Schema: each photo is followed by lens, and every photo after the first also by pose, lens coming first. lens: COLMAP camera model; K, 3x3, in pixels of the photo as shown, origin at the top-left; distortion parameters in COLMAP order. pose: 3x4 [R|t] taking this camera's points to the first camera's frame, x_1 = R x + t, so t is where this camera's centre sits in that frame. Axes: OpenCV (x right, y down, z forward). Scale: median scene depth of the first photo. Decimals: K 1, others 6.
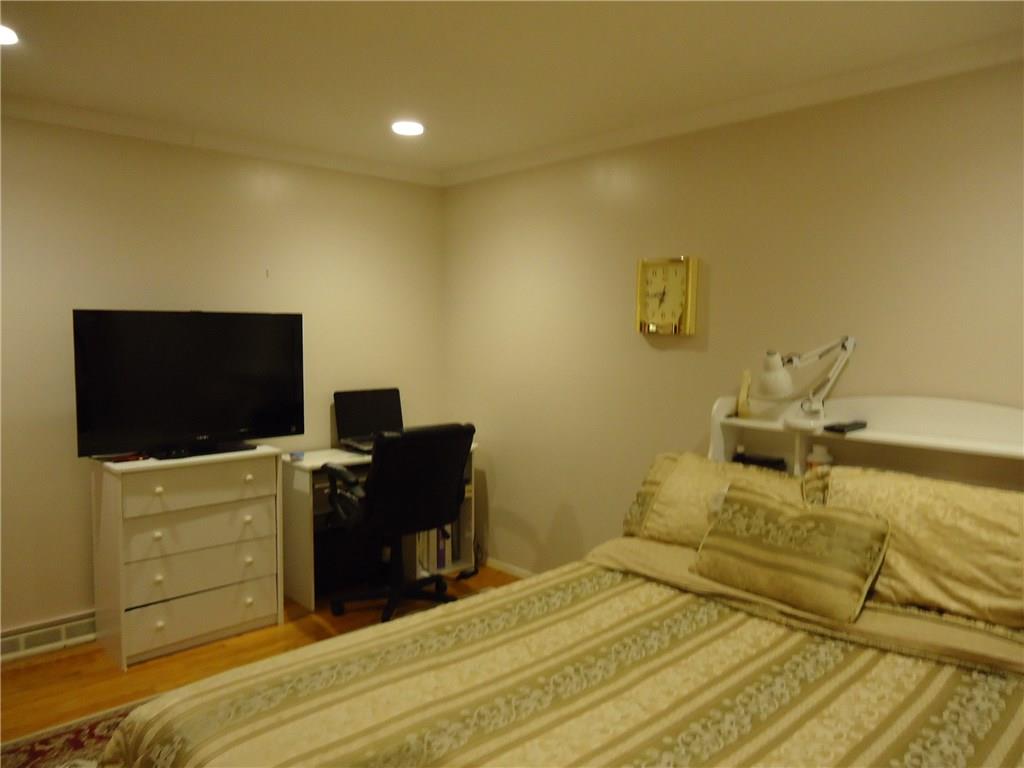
lens RADIAL K [[742.7, 0, 512.0], [0, 742.7, 384.0], [0, 0, 1]] dist [-0.011310, 0.002414]
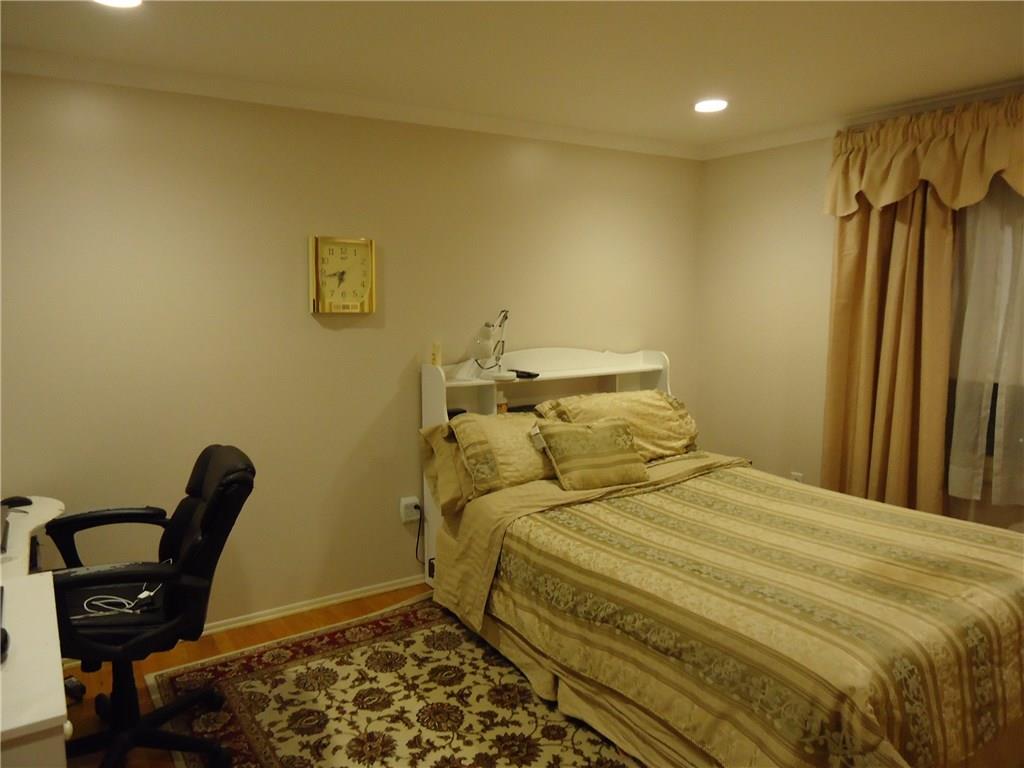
lens RADIAL K [[742.7, 0, 512.0], [0, 742.7, 384.0], [0, 0, 1]] dist [-0.011310, 0.002414]
pose [[0.164772, -0.127034, 0.978117, -1.136938], [0.079228, 0.990172, 0.115253, -0.106650], [-0.983145, 0.058504, 0.173217, 0.923975]]
